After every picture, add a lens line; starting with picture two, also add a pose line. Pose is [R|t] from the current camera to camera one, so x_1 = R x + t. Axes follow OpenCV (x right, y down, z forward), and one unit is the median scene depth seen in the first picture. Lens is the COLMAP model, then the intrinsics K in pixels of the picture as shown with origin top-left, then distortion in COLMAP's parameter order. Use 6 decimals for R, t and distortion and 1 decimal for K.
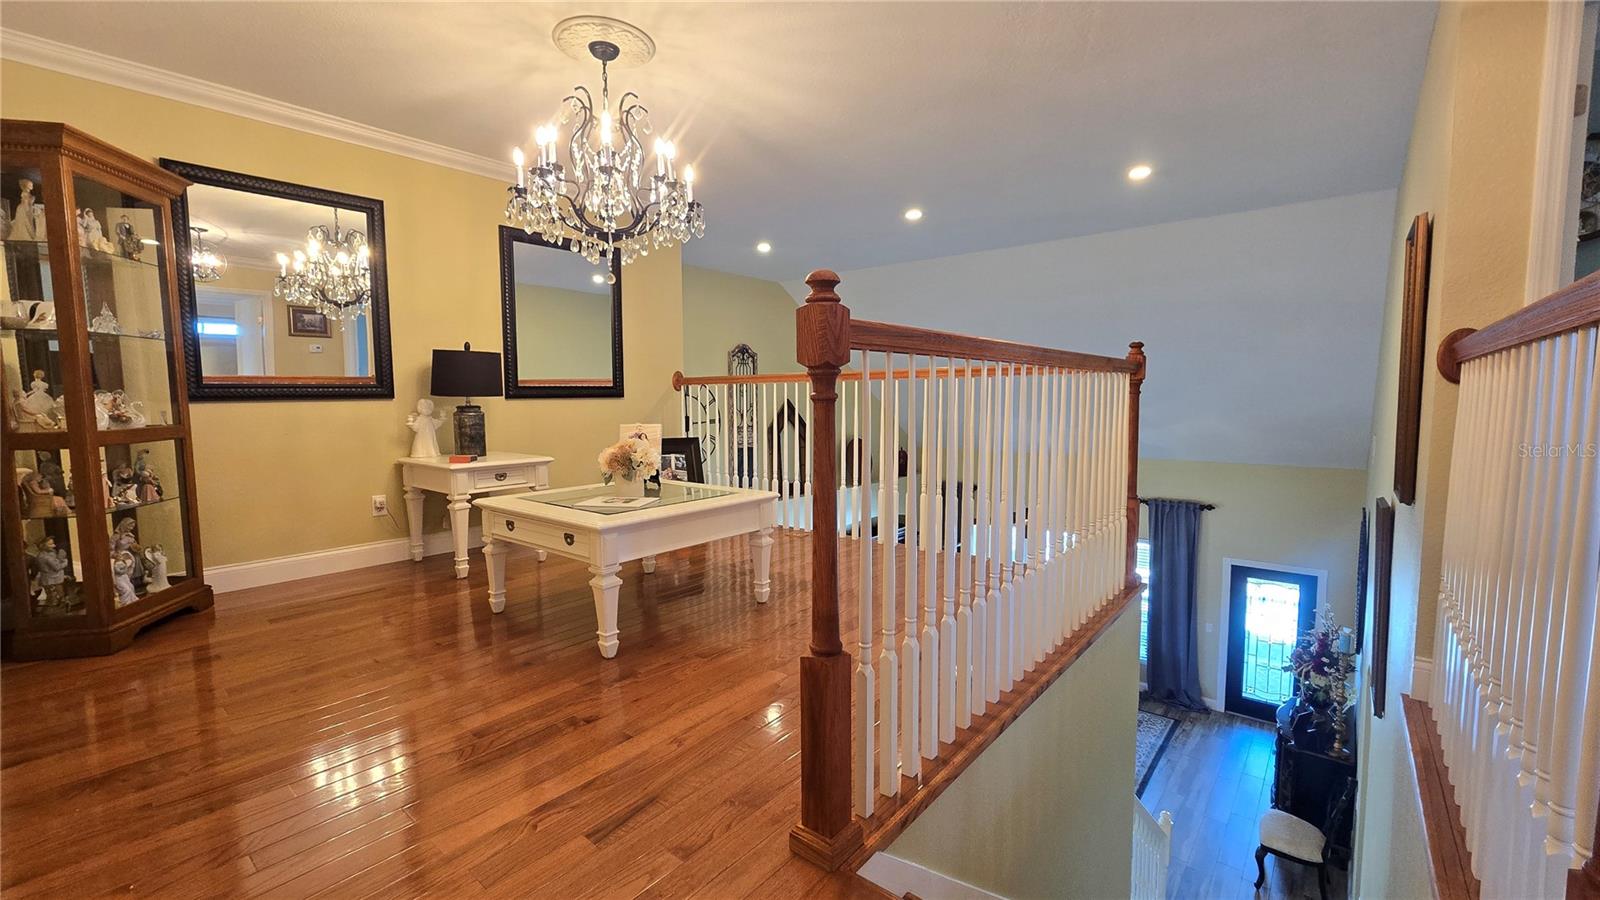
lens RADIAL K [[656.9, 0, 800.0], [0, 656.9, 450.0], [0, 0, 1]] dist [-0.000781, 0.001088]
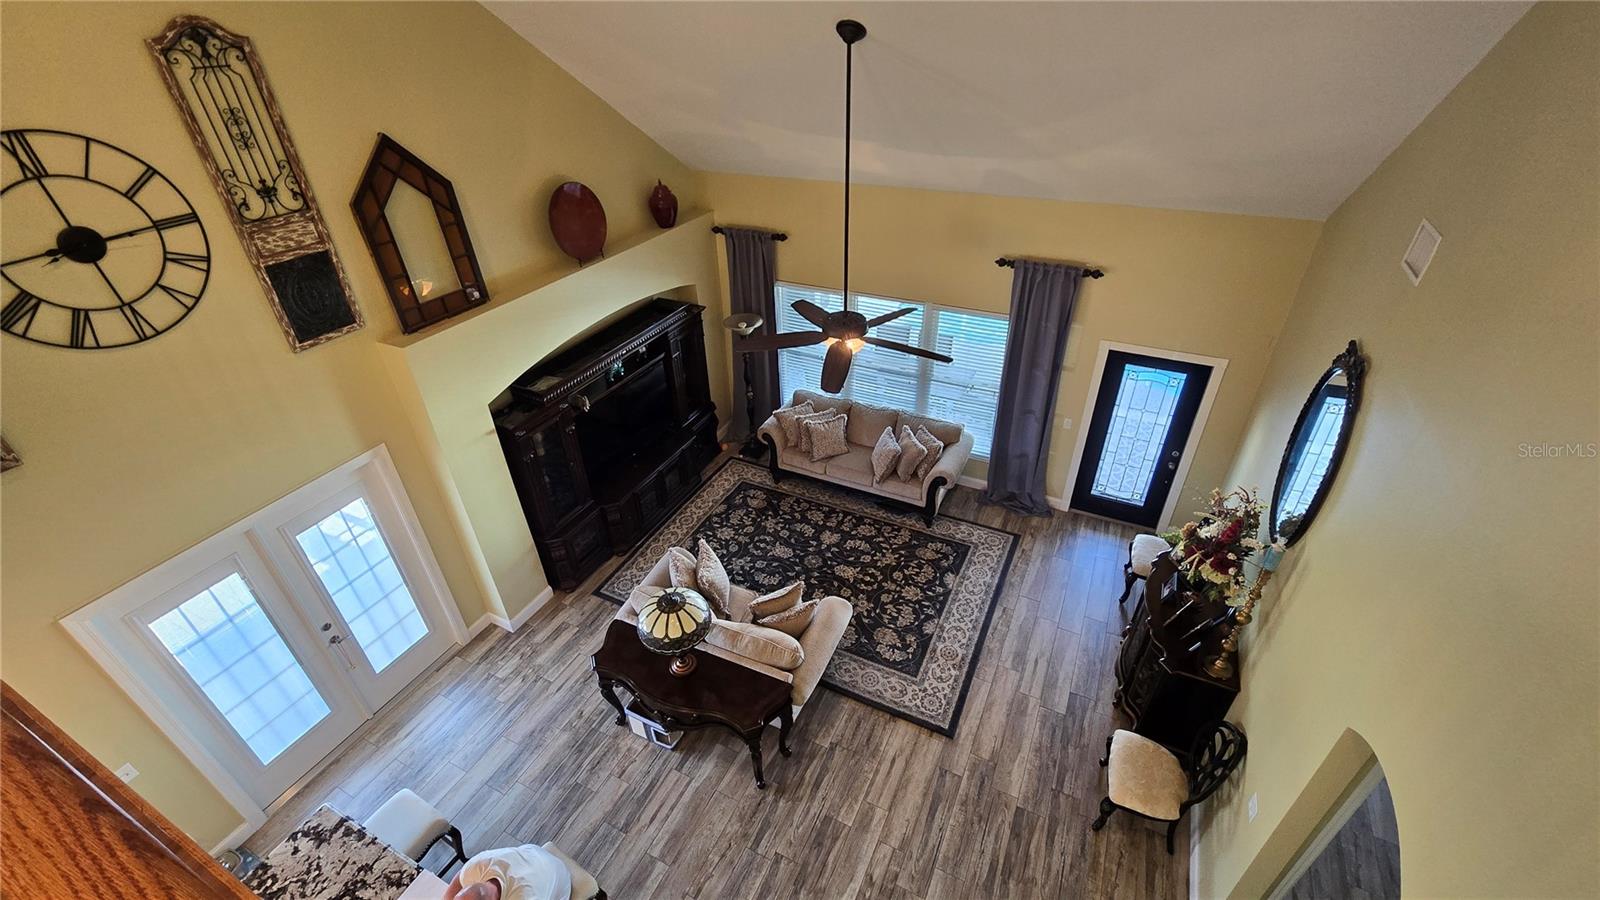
lens RADIAL K [[663.1, 0, 798.3], [0, 663.1, 448.8], [0, 0, 1]] dist [-0.000219, 0.001925]
pose [[0.973552, -0.143360, 0.177887, 0.281917], [0.040024, 0.873601, 0.484994, -0.171258], [-0.224930, -0.465048, 0.856234, 0.650451]]
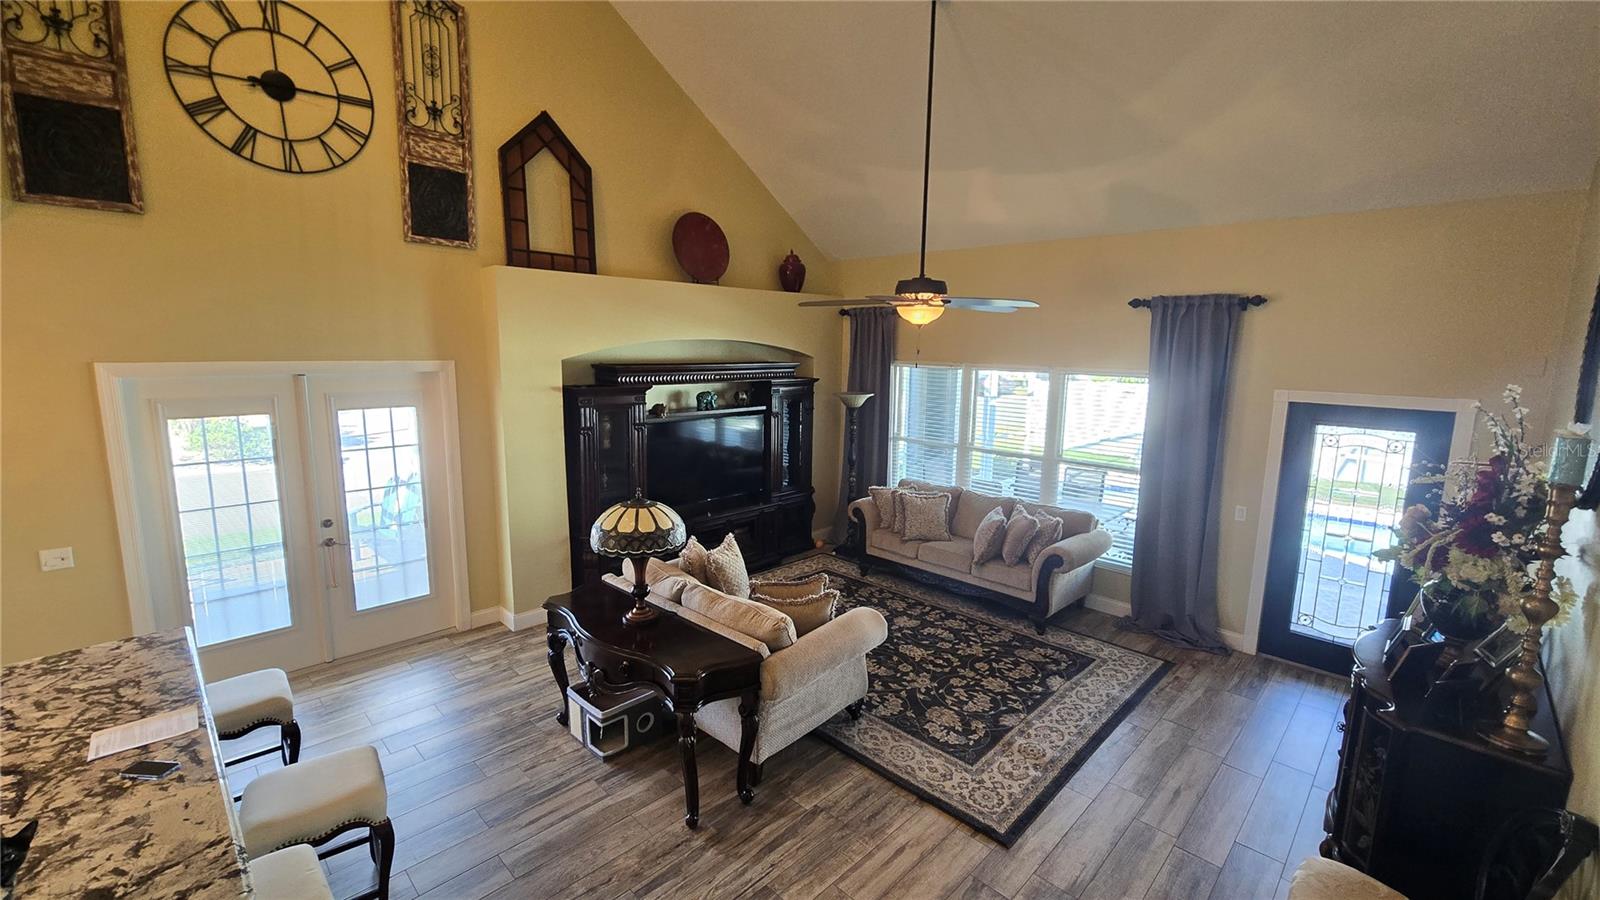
lens RADIAL K [[659.8, 0, 802.8], [0, 659.8, 445.0], [0, 0, 1]] dist [0.000092, 0.000334]
pose [[0.996418, 0.035674, -0.076672, 0.471494], [-0.029919, 0.996740, 0.074935, 0.302296], [0.079095, -0.072372, 0.994236, 0.661050]]
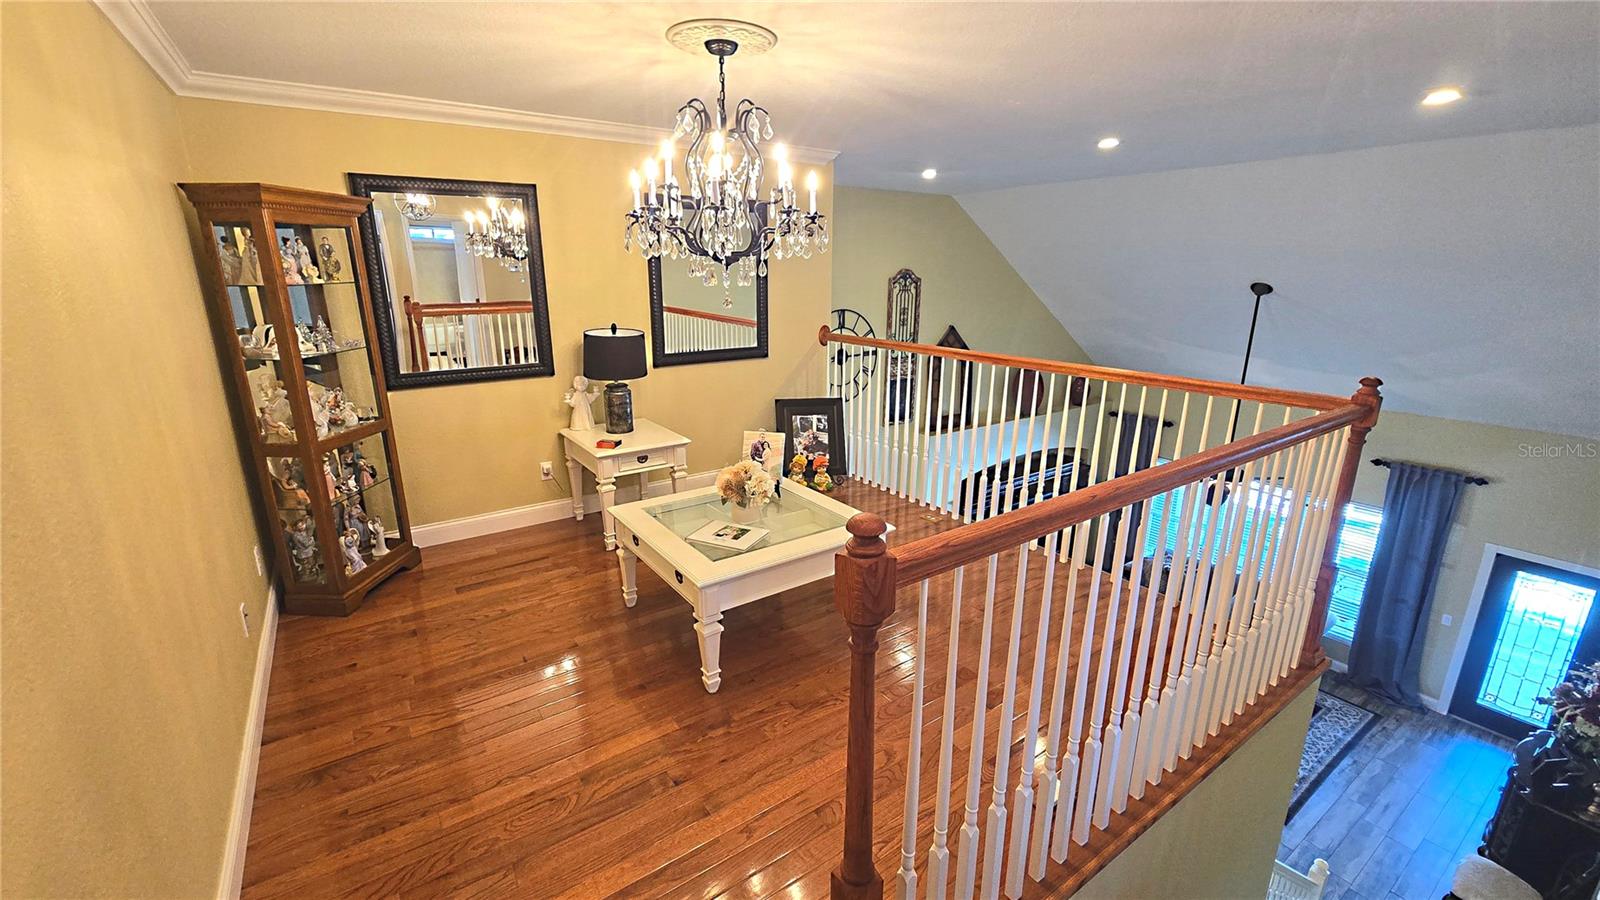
lens RADIAL K [[656.9, 0, 800.0], [0, 656.9, 450.0], [0, 0, 1]] dist [-0.000781, 0.001088]
pose [[0.963797, 0.080104, -0.254321, 0.041448], [-0.030888, 0.980926, 0.191909, -0.131829], [0.264843, -0.177106, 0.947888, 0.044960]]
